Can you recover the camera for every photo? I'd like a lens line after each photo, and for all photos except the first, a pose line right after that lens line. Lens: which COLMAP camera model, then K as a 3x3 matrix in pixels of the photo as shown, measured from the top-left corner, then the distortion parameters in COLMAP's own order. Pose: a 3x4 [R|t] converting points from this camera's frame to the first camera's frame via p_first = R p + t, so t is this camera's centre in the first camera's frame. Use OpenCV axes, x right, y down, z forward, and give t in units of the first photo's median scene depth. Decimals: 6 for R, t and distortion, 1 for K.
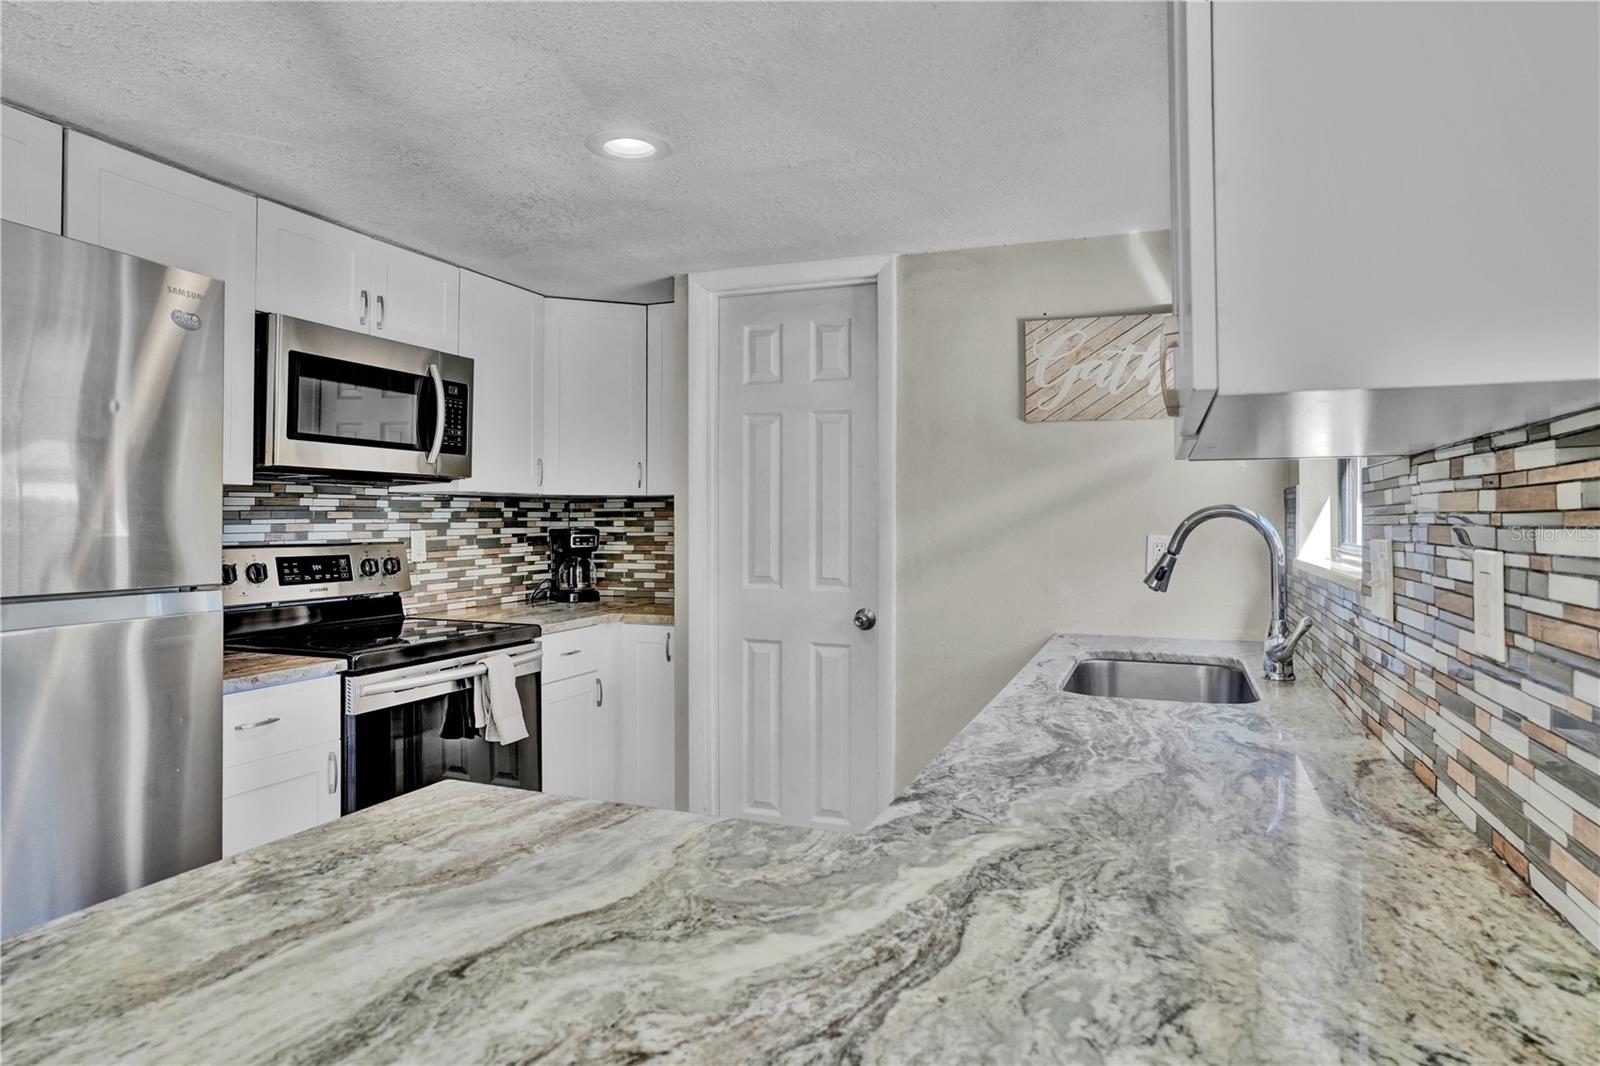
lens RADIAL K [[930.1, 0, 798.5], [0, 930.1, 453.5], [0, 0, 1]] dist [-0.017916, 0.001659]
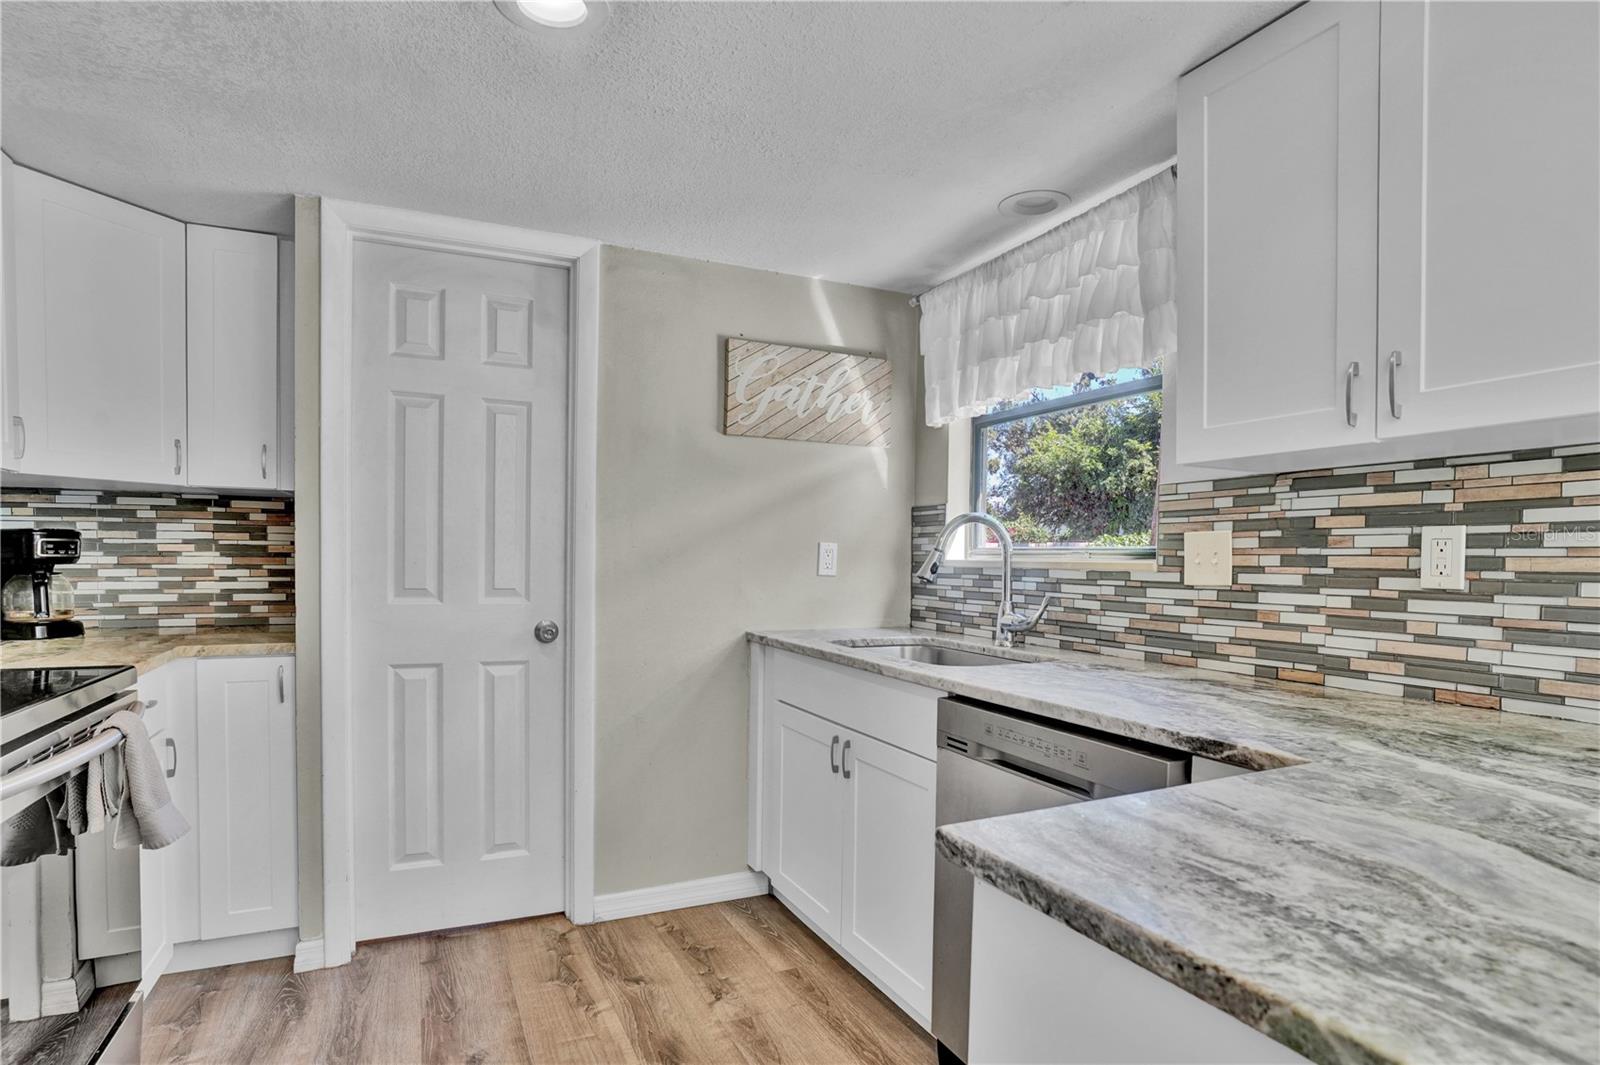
lens RADIAL K [[838.6, 0, 800.0], [0, 838.6, 532.5], [0, 0, 1]] dist [-0.073649, 0.030323]
pose [[0.688976, 0.024504, 0.724370, -0.346812], [-0.057903, 0.998095, 0.021310, 0.047729], [-0.722467, -0.056625, 0.689082, 0.251819]]
